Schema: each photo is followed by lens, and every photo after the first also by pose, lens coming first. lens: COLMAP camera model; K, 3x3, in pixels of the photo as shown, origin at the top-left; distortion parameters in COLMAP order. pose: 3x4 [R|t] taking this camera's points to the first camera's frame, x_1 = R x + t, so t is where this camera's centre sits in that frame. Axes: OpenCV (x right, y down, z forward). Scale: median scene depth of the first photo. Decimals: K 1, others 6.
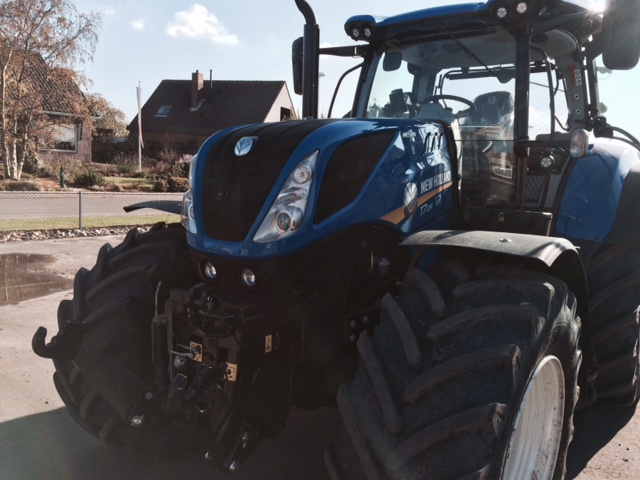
lens RADIAL K [[546.8, 0, 317.0], [0, 546.8, 232.7], [0, 0, 1]] dist [0.088890, -0.125847]
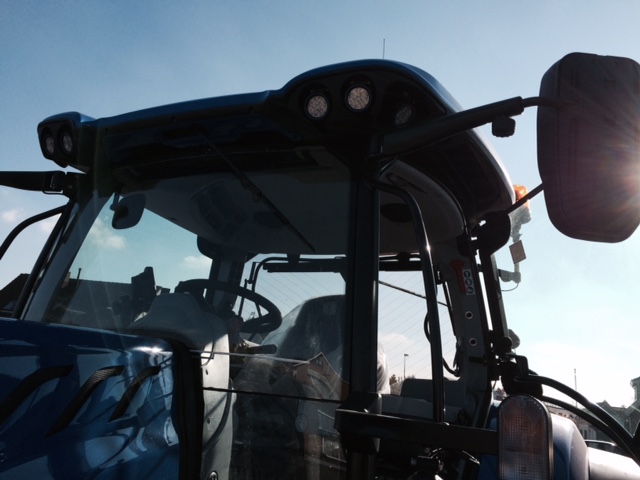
lens RADIAL K [[546.8, 0, 317.0], [0, 546.8, 232.7], [0, 0, 1]] dist [0.088890, -0.125847]
pose [[0.976591, 0.114793, 0.181912, 0.204990], [-0.037567, 0.923720, -0.381222, -0.103330], [-0.211797, 0.365464, 0.906410, 0.493707]]
